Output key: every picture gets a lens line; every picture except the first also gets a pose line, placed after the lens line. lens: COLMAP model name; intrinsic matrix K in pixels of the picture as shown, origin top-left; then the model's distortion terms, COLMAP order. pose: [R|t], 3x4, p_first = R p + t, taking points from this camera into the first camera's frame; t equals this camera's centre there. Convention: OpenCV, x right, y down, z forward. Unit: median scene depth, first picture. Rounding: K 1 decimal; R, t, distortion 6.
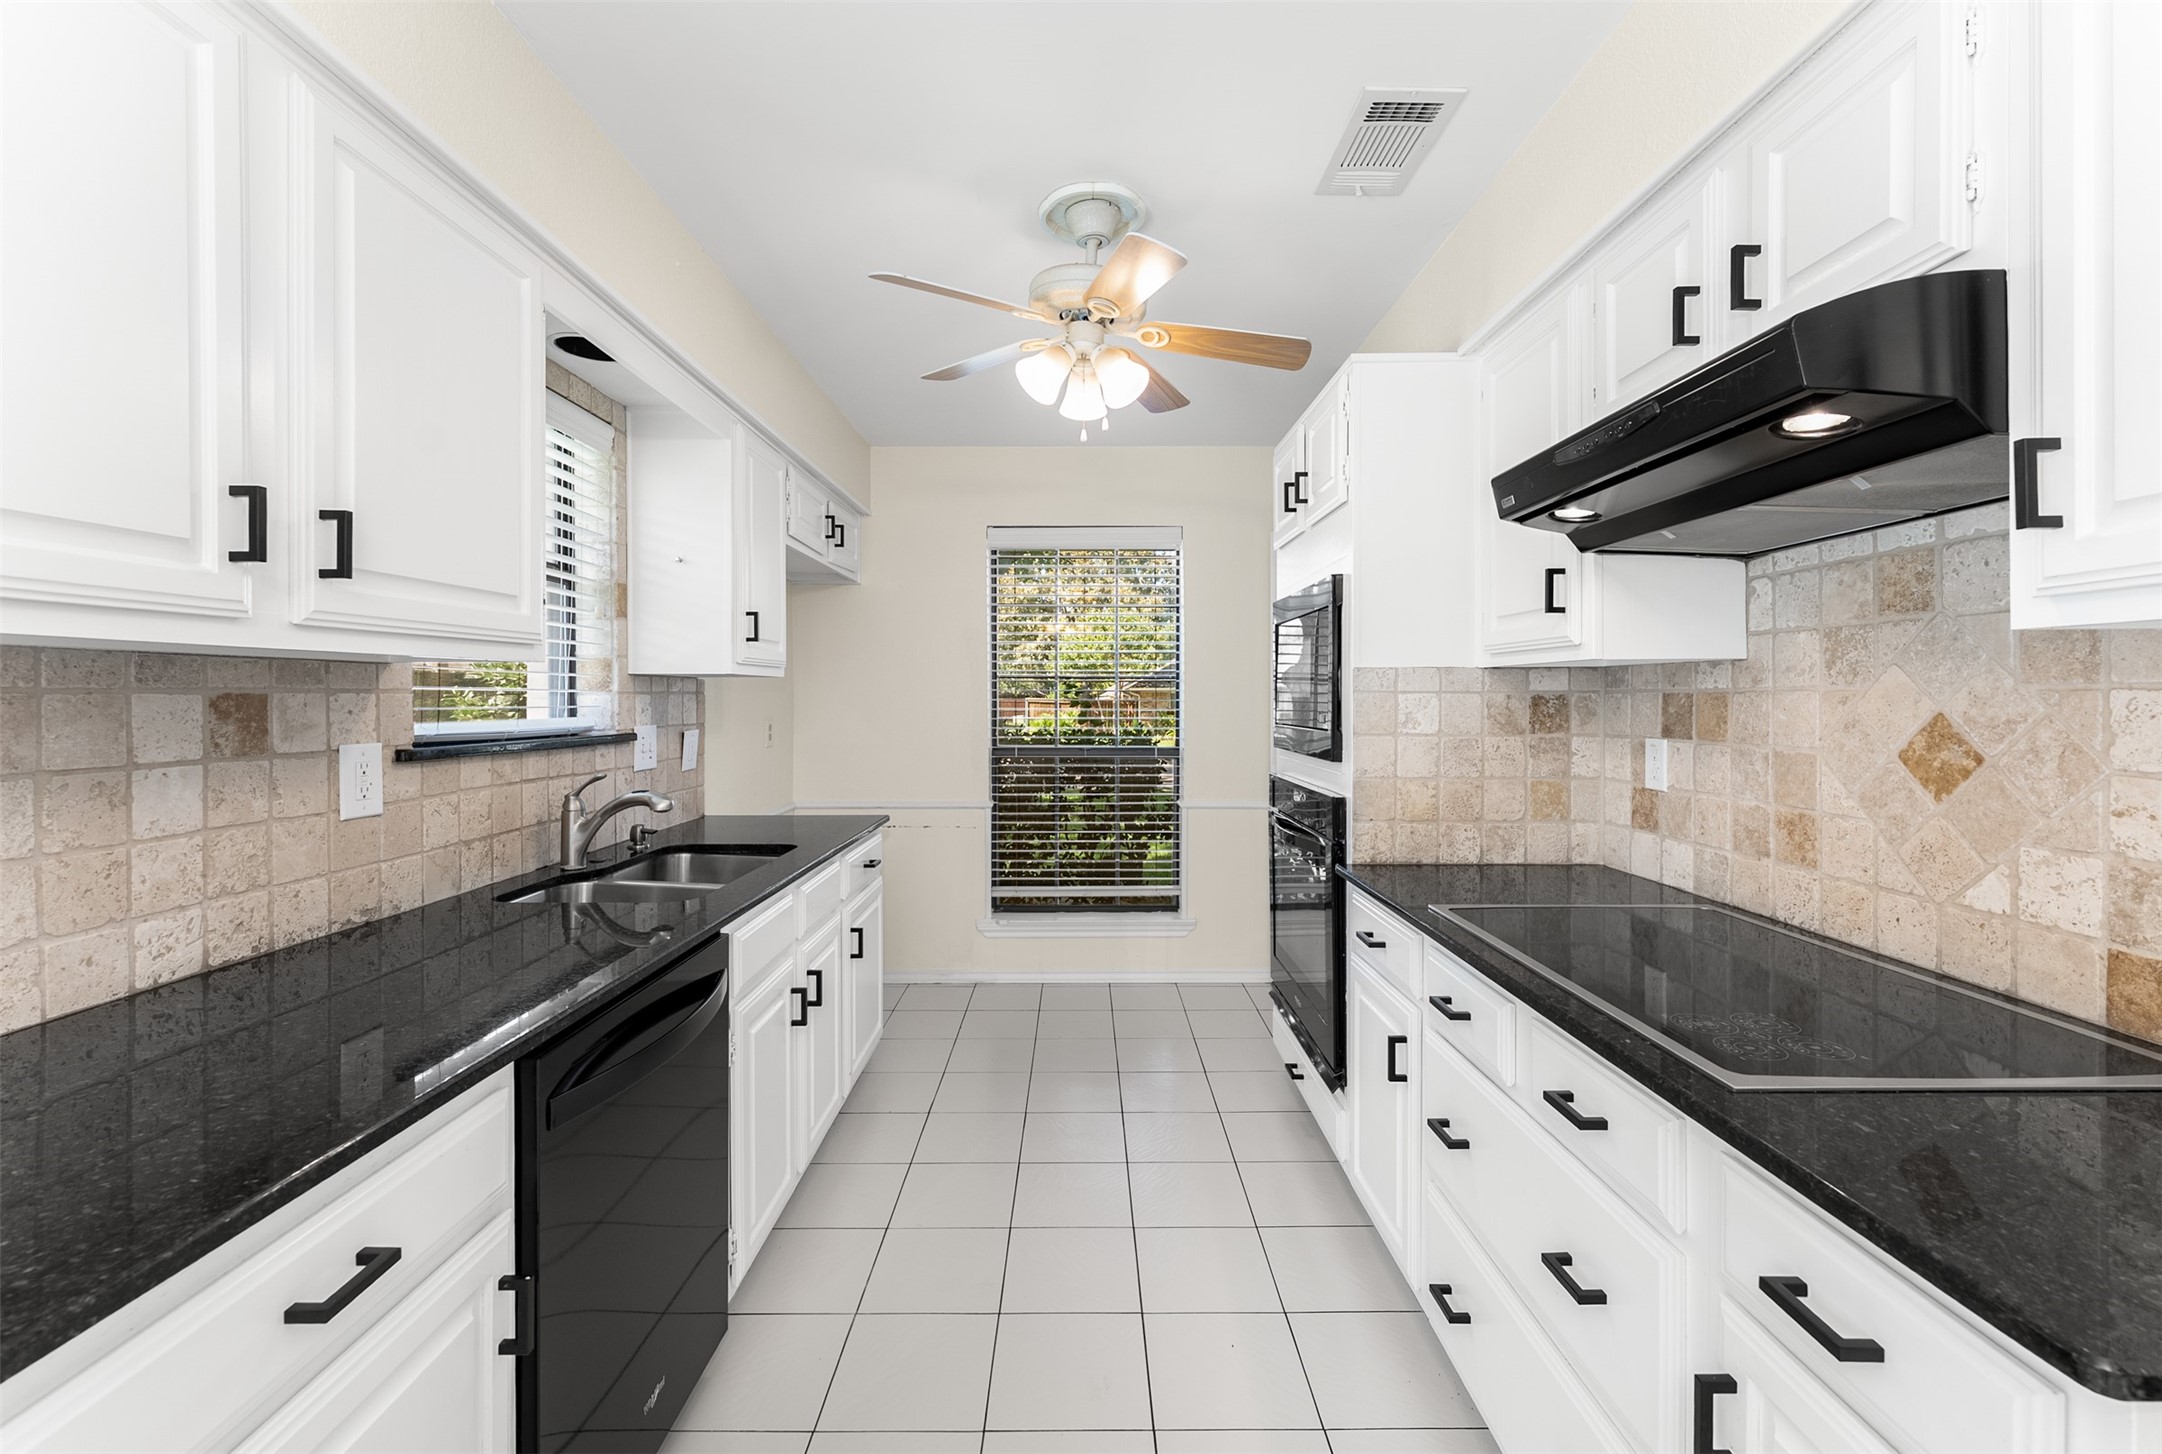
lens RADIAL K [[890.0, 0, 1079.4], [0, 890.0, 698.7], [0, 0, 1]] dist [0.000198, 0.000148]
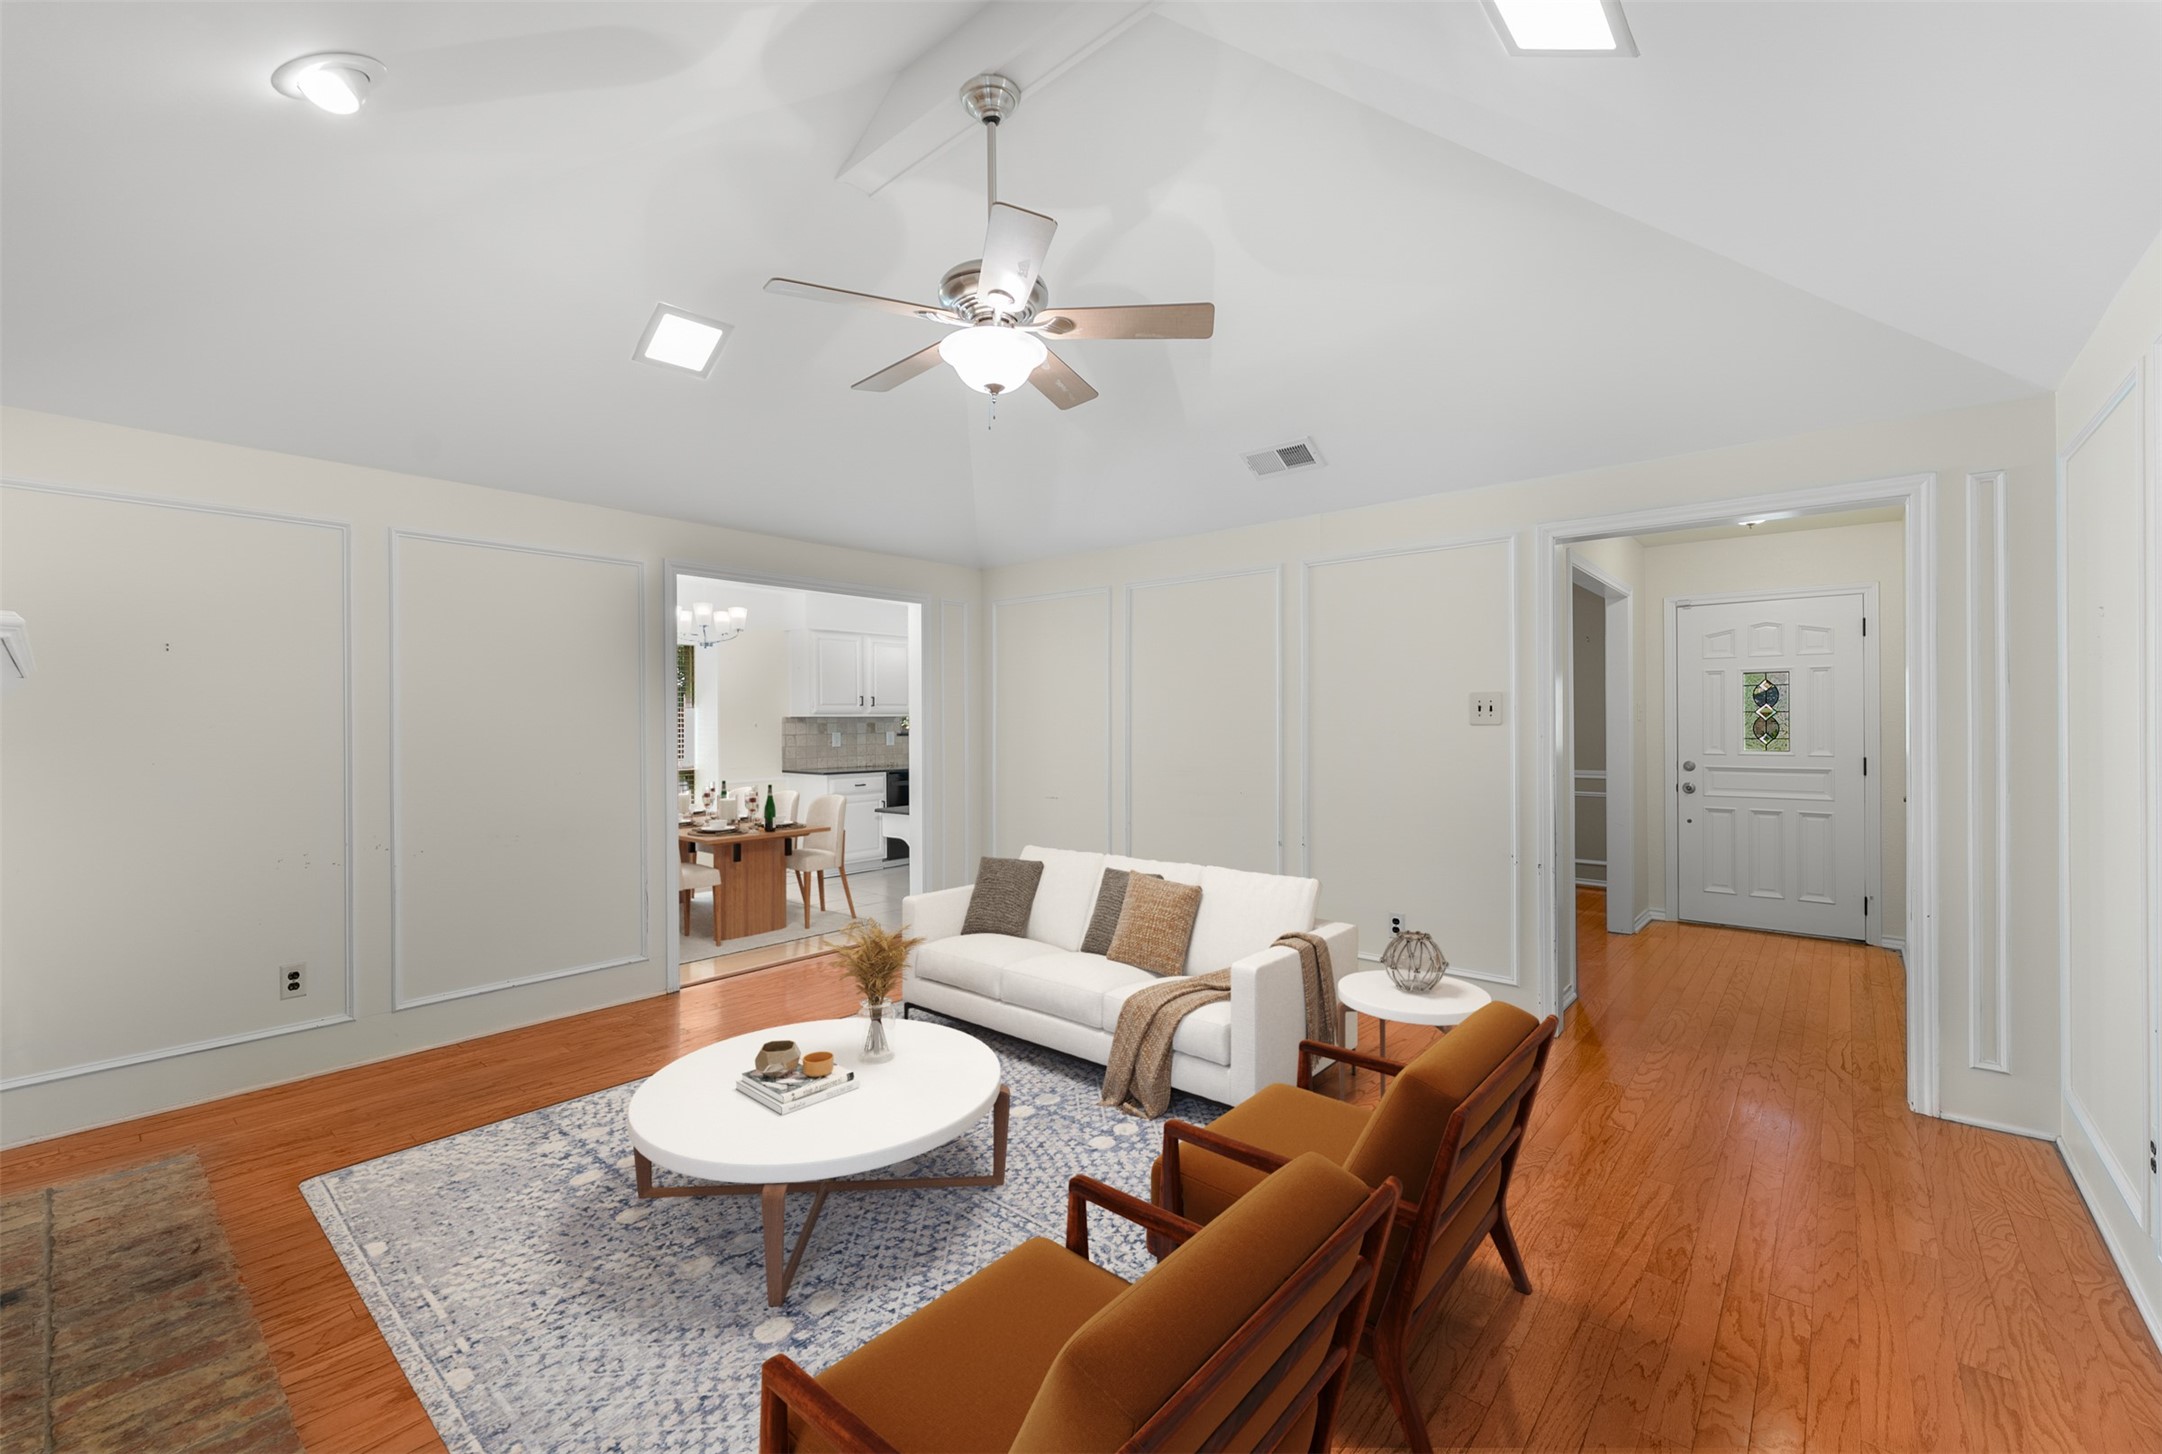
lens RADIAL K [[893.5, 0, 1081.0], [0, 893.5, 727.0], [0, 0, 1]] dist [-0.000400, -0.000099]
pose [[0.754070, 0.000335, -0.656793, 2.992295], [0.003286, 0.999985, 0.004283, 0.001297], [0.656785, -0.005388, 0.754058, -1.924248]]
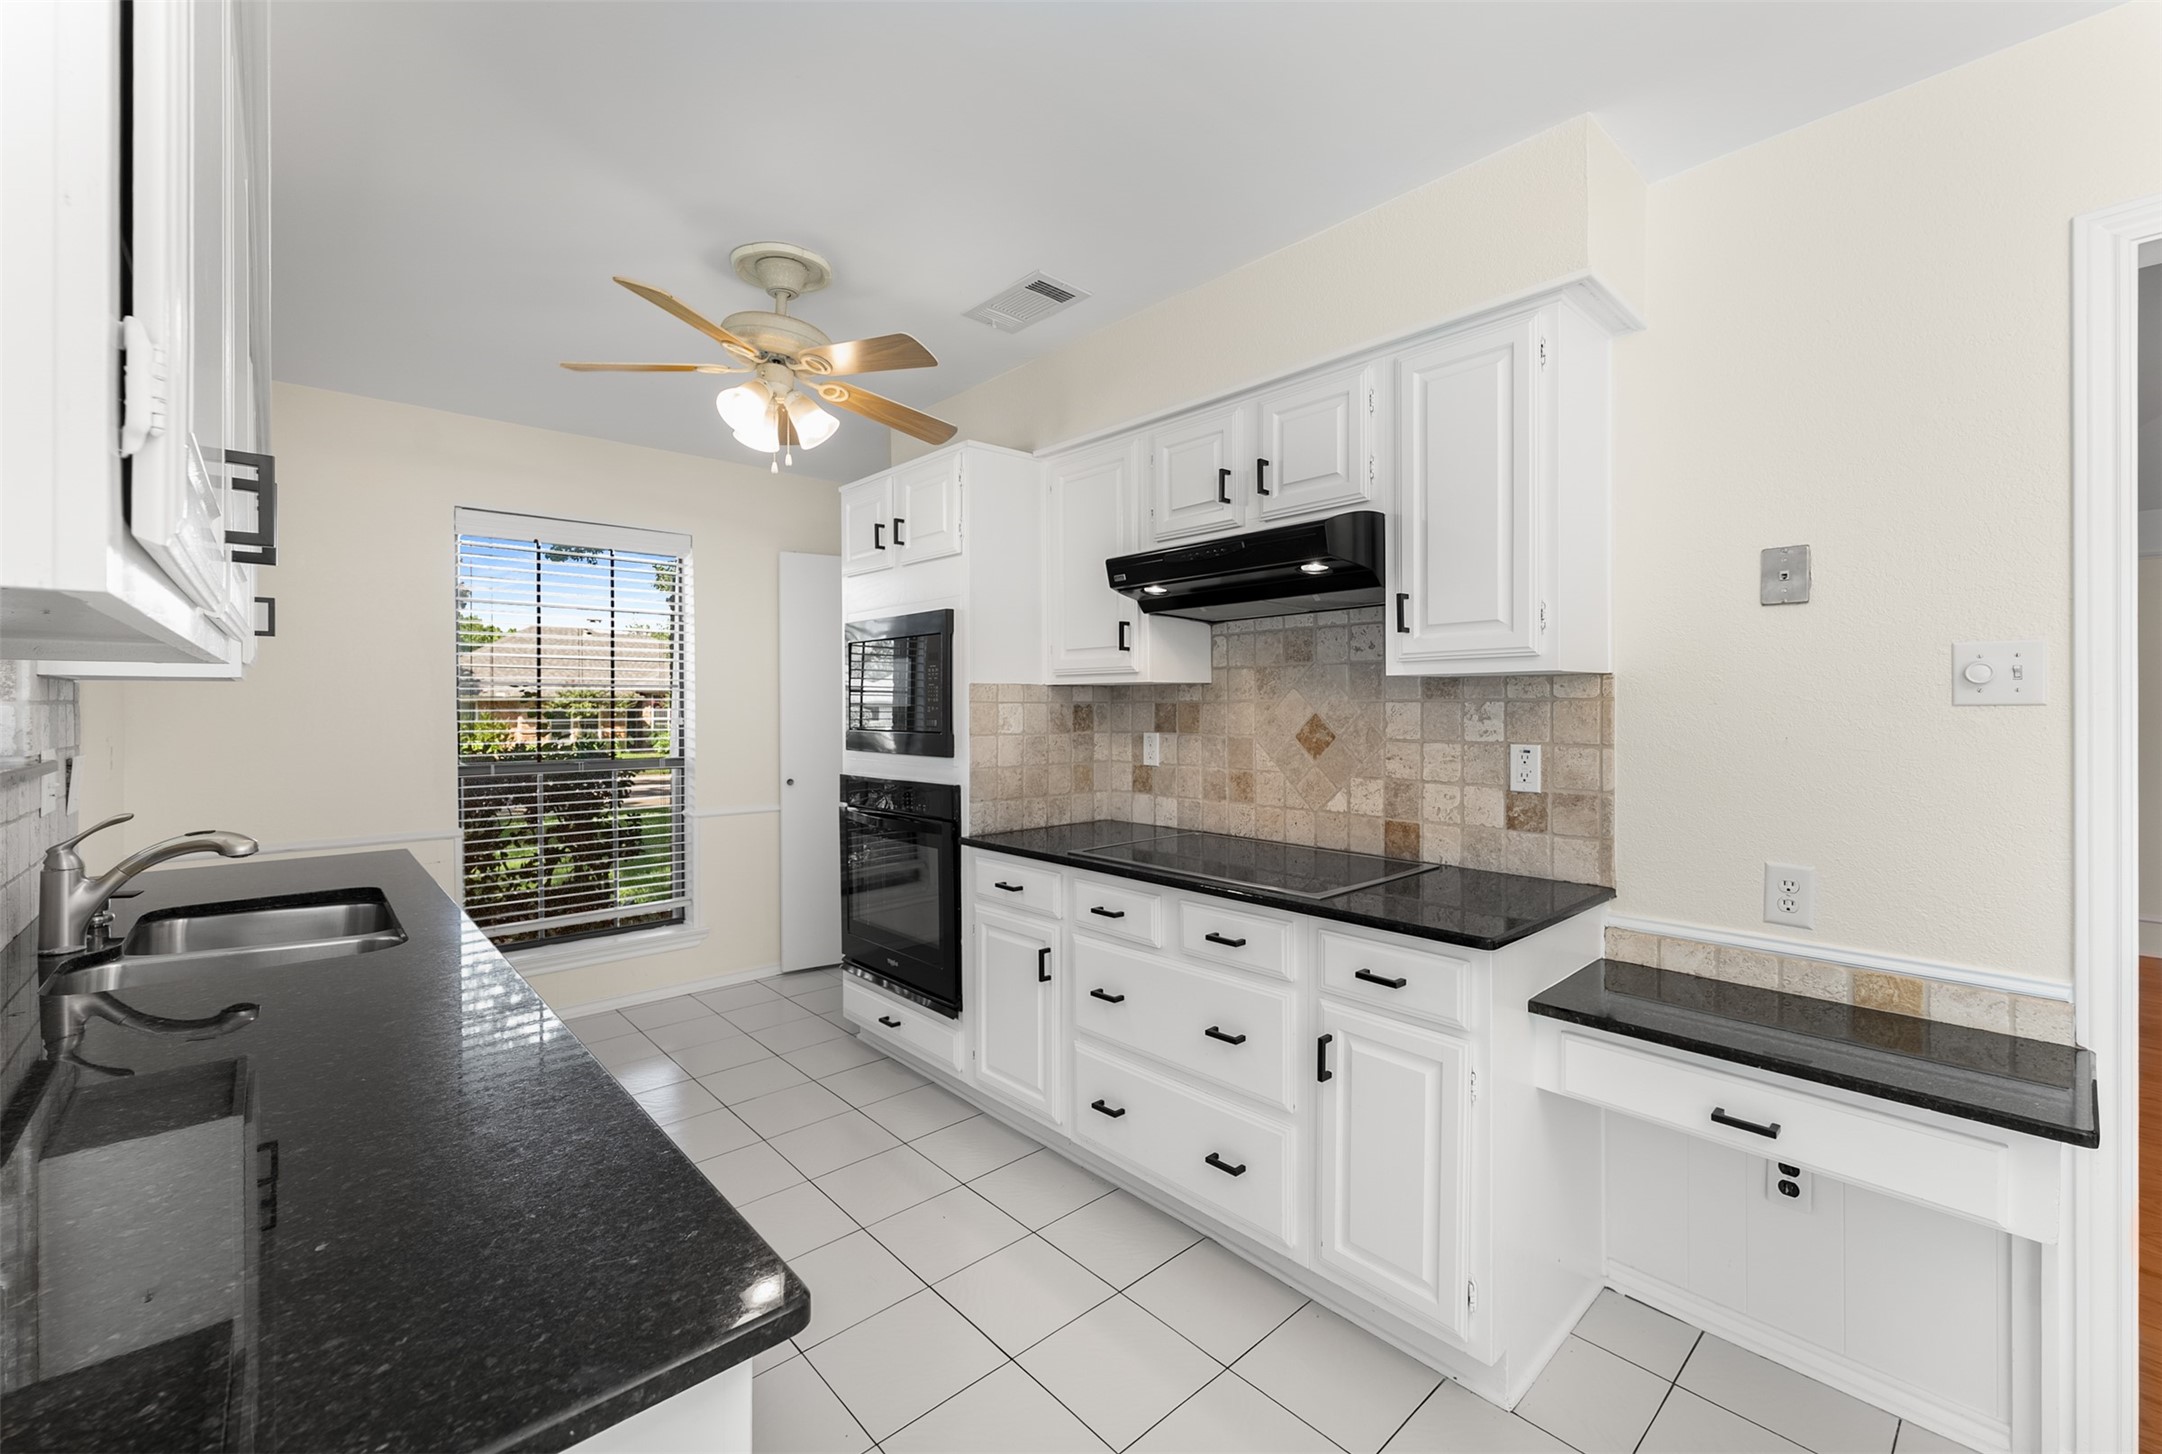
lens RADIAL K [[882.8, 0, 1083.3], [0, 882.8, 708.2], [0, 0, 1]] dist [-0.000531, -0.000131]
pose [[0.743188, -0.003285, 0.669074, -0.479254], [0.003132, 0.999994, 0.001431, -0.000439], [-0.669075, 0.001032, 0.743194, -0.065665]]
